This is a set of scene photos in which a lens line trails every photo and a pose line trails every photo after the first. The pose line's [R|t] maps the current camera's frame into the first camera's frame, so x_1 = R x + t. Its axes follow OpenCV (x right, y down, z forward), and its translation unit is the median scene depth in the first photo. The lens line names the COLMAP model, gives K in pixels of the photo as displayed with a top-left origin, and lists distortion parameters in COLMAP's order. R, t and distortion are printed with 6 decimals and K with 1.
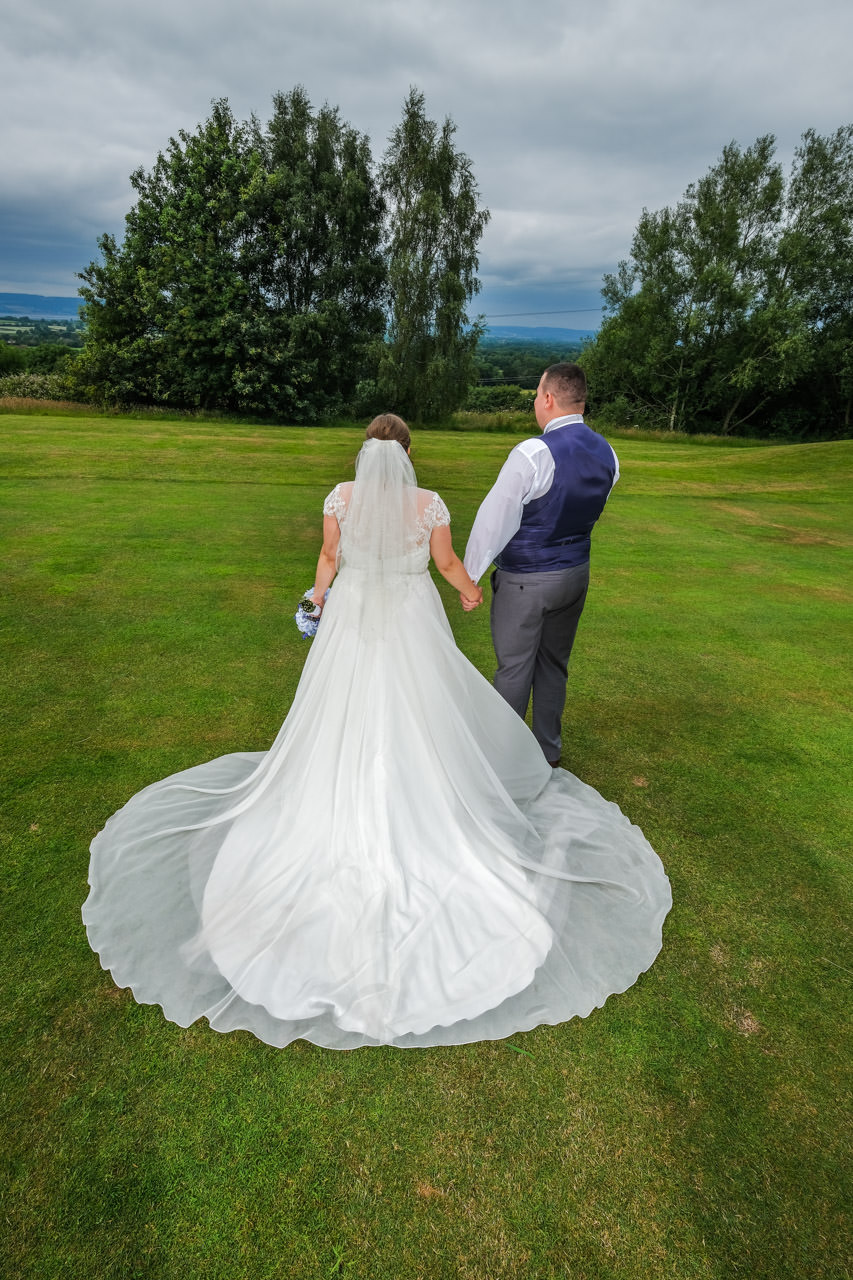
lens RADIAL K [[626.8, 0, 426.5], [0, 626.8, 640.0], [0, 0, 1]] dist [-0.008496, 0.000592]
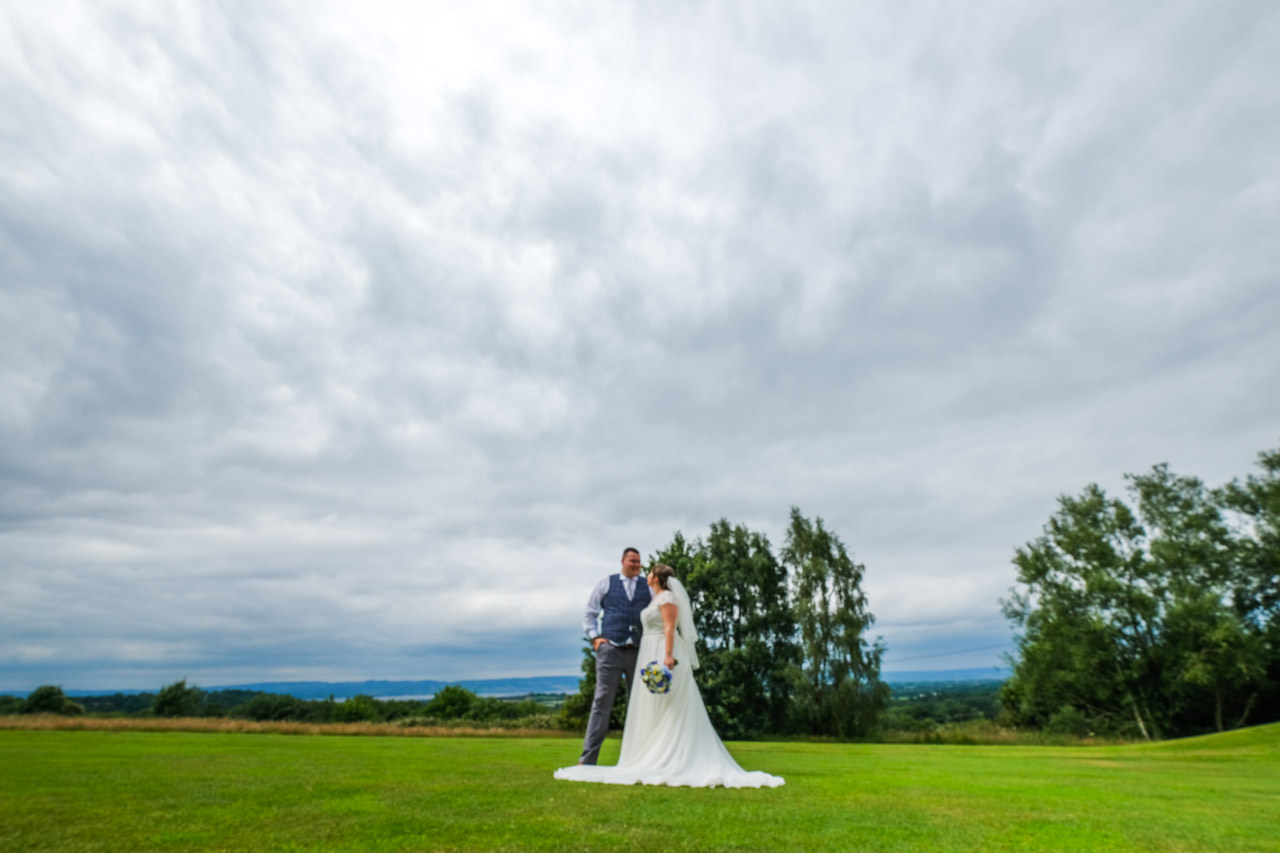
lens RADIAL K [[558.4, 0, 640.0], [0, 558.4, 426.5], [0, 0, 1]] dist [-0.002667, 0.001183]
pose [[0.919595, -0.225042, -0.322028, 0.107755], [-0.112881, 0.633767, -0.765243, 0.097503], [0.376303, 0.740064, 0.557406, -0.068655]]
